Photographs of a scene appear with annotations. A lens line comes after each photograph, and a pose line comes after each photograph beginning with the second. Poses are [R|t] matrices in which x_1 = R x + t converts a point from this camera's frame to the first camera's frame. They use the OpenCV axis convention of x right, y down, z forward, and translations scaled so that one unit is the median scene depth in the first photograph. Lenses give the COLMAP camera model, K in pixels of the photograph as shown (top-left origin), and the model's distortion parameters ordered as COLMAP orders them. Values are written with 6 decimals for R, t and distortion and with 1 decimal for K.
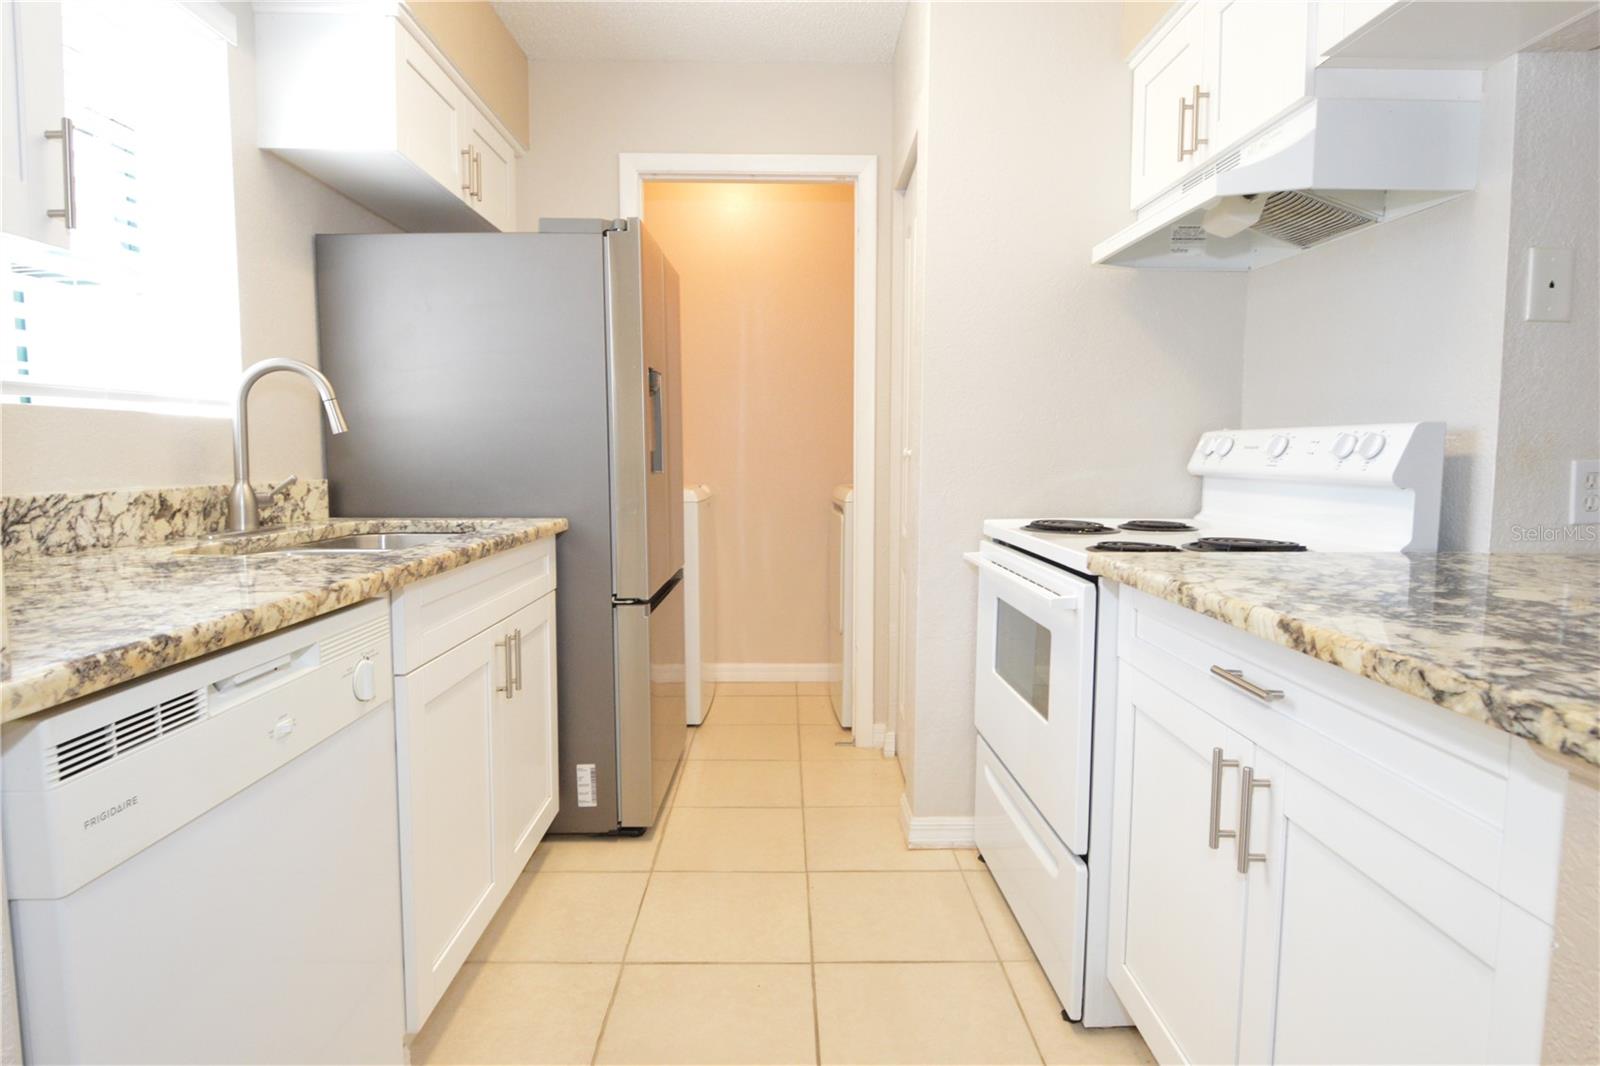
lens RADIAL K [[851.5, 0, 802.9], [0, 851.5, 527.5], [0, 0, 1]] dist [0.013689, -0.025051]
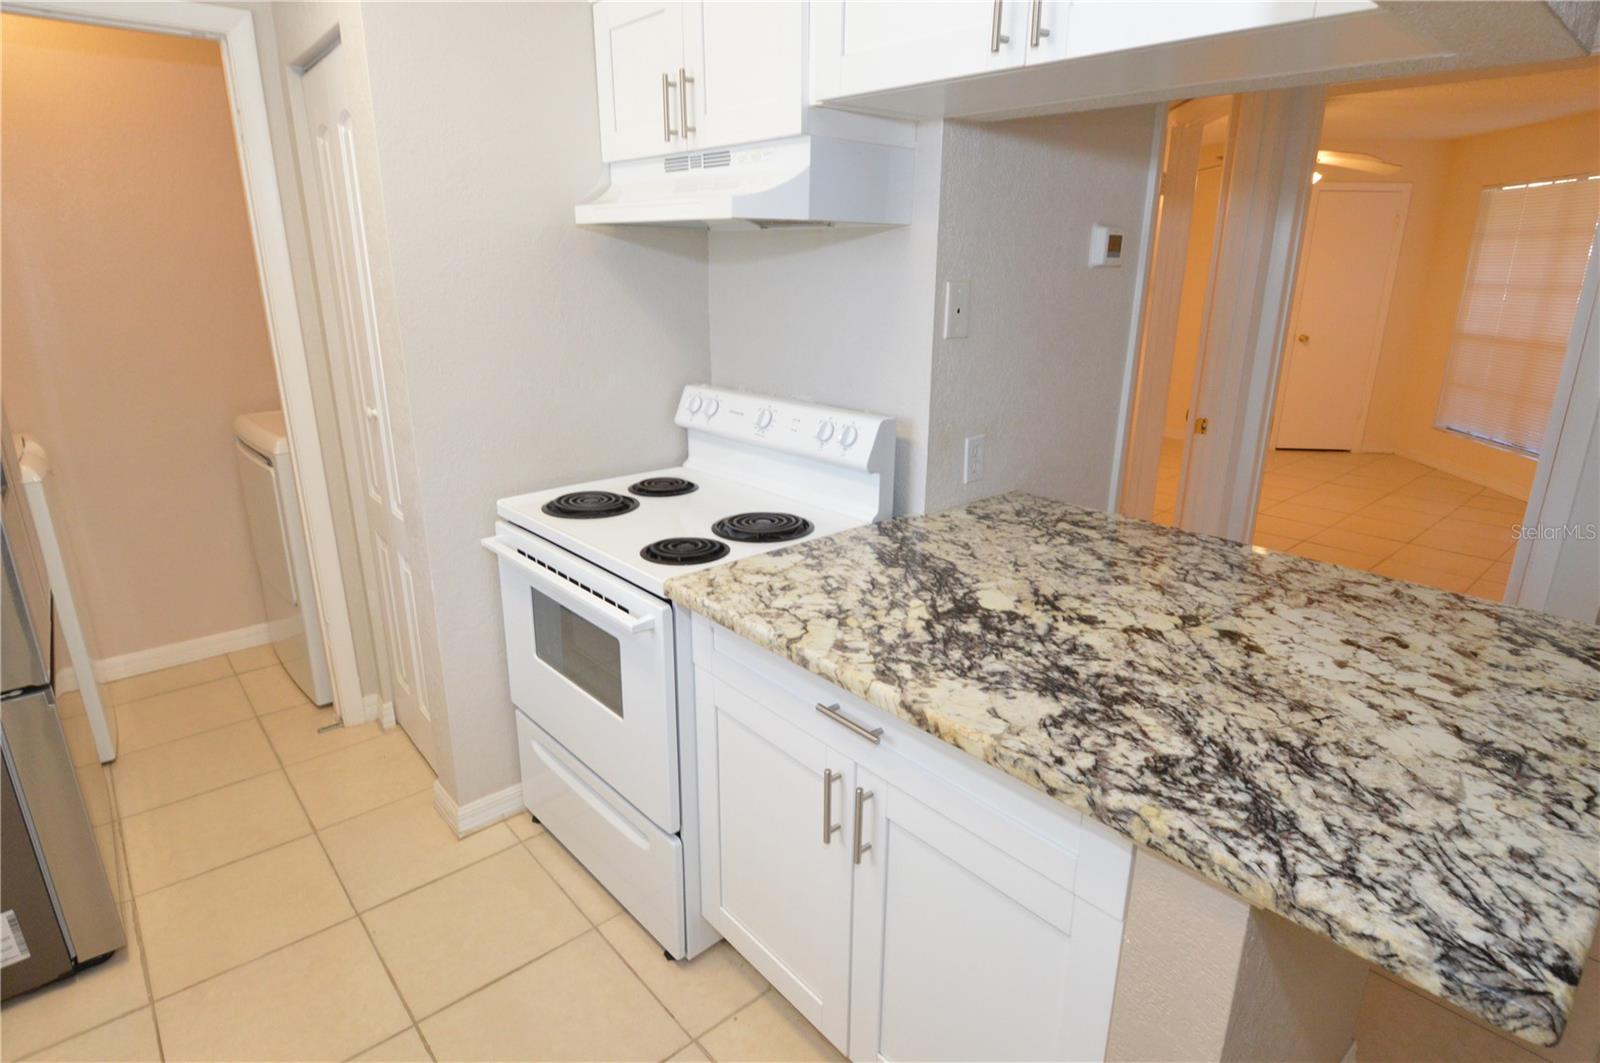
lens RADIAL K [[830.3, 0, 800.0], [0, 830.3, 531.5], [0, 0, 1]] dist [0.013476, -0.021811]
pose [[0.768322, -0.184697, 0.612837, -0.144184], [0.055125, 0.972998, 0.224133, -0.236808], [-0.637686, -0.138424, 0.757757, 0.122453]]
